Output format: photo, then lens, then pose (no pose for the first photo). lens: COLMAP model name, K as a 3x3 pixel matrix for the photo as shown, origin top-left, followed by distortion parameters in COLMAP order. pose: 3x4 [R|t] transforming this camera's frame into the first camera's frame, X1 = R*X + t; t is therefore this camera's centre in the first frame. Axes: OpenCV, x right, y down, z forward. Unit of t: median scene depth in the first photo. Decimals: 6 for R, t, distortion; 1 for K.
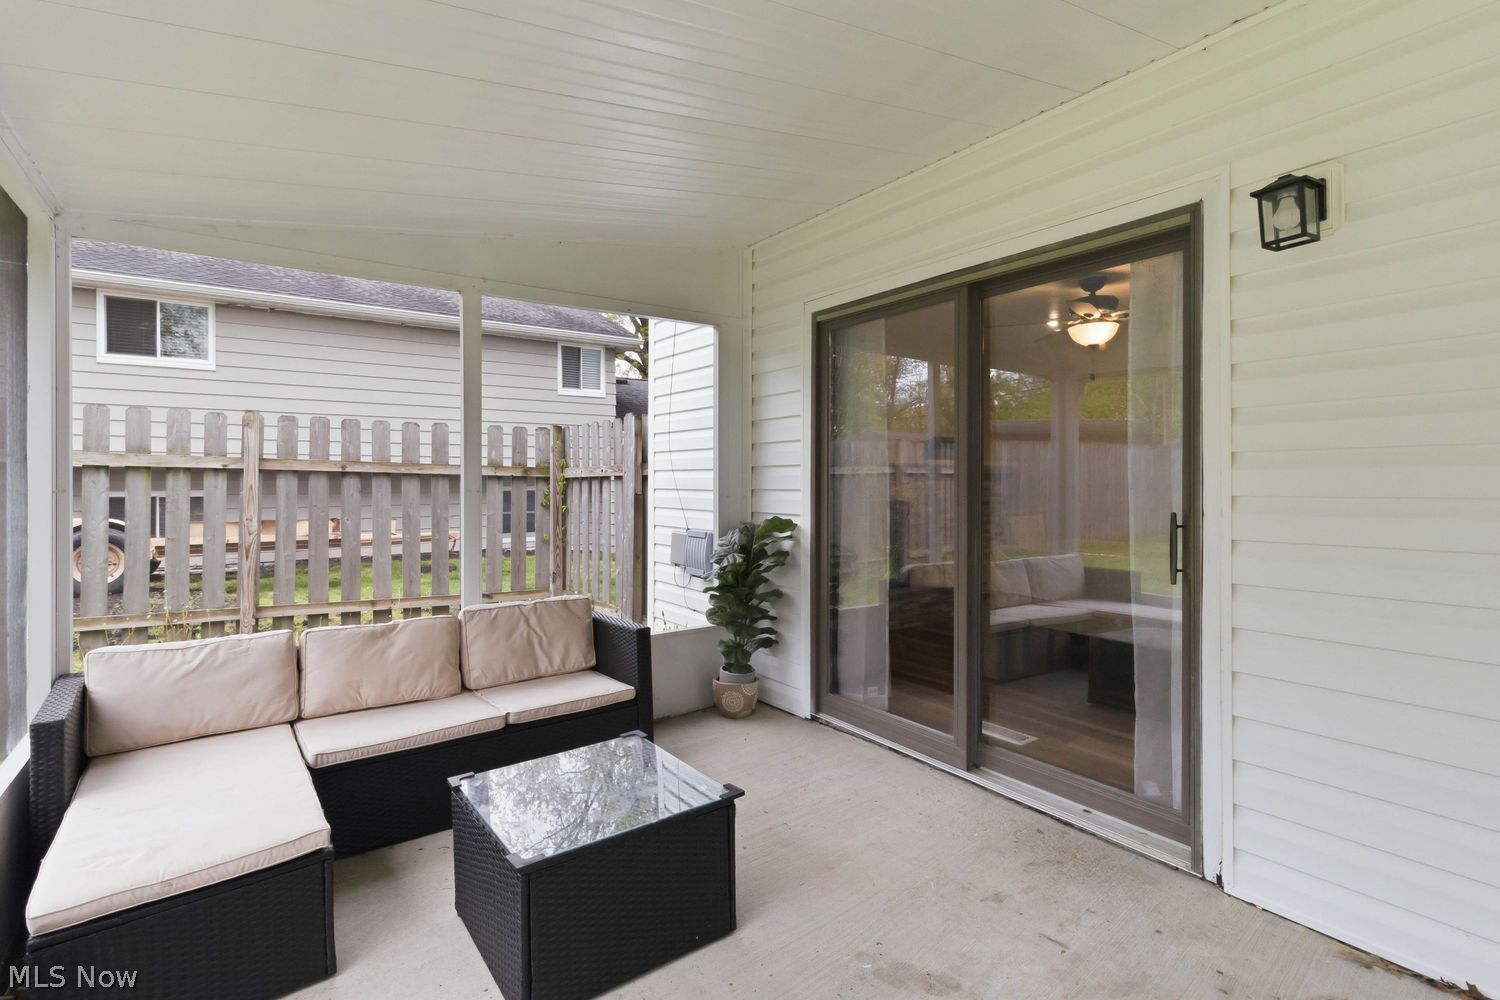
lens RADIAL K [[700.0, 0, 744.6], [0, 700.0, 484.9], [0, 0, 1]] dist [0.002200, 0.001184]
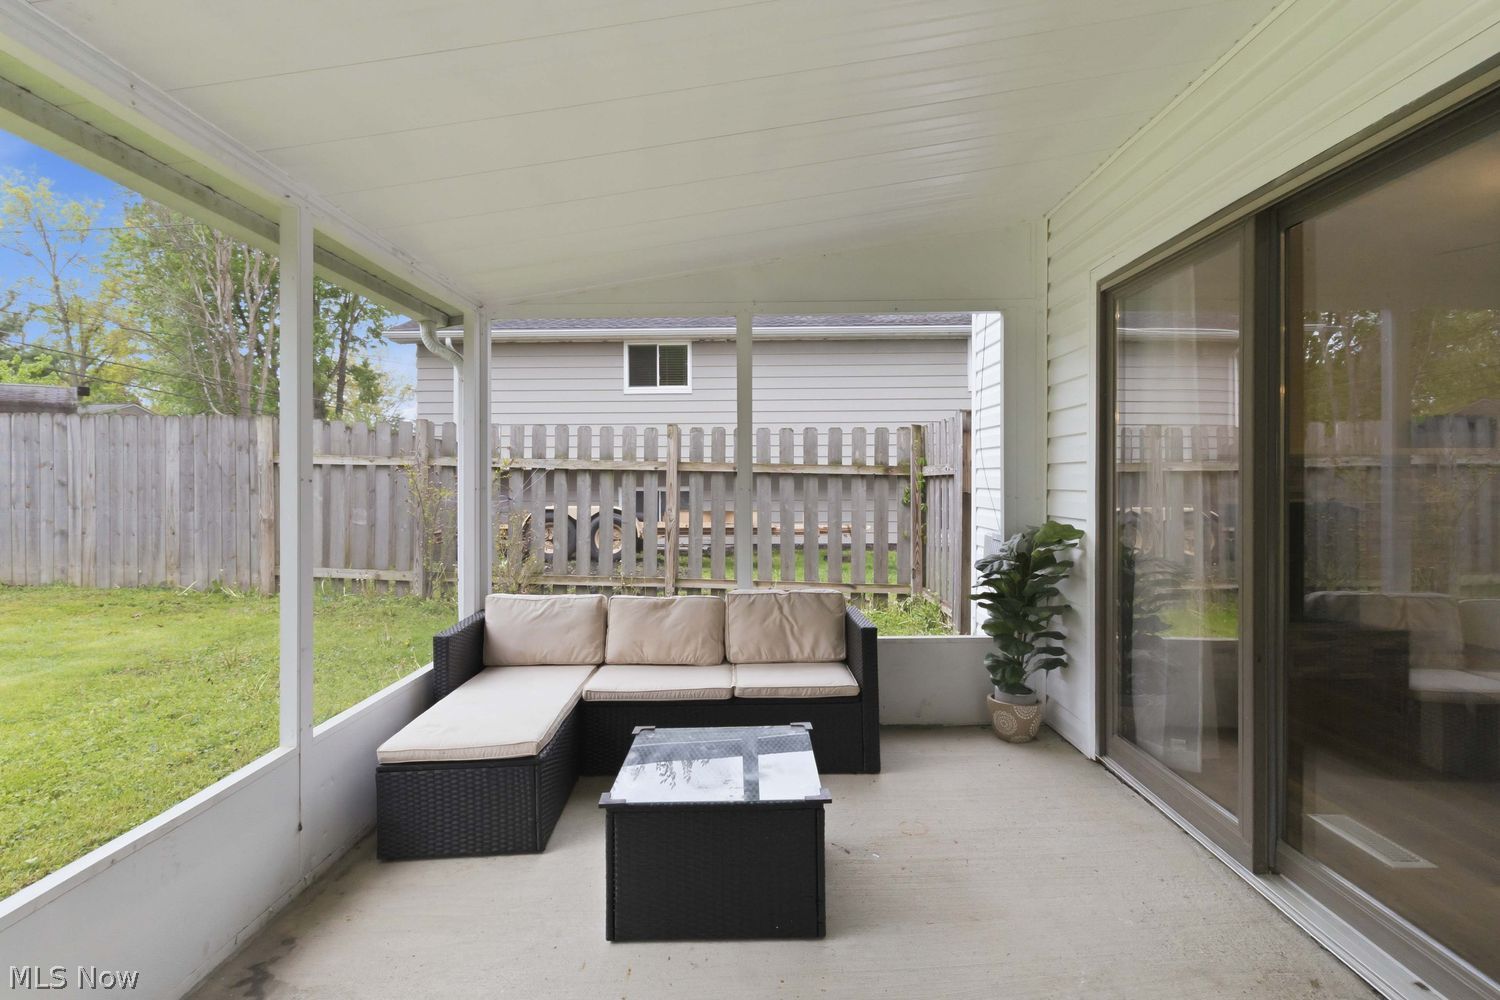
lens RADIAL K [[705.4, 0, 774.6], [0, 705.4, 479.7], [0, 0, 1]] dist [-0.001325, 0.000187]
pose [[0.814464, -0.001017, -0.580213, 0.271771], [-0.000273, 0.999998, -0.002135, -0.004210], [0.580214, 0.001897, 0.814462, 0.079693]]
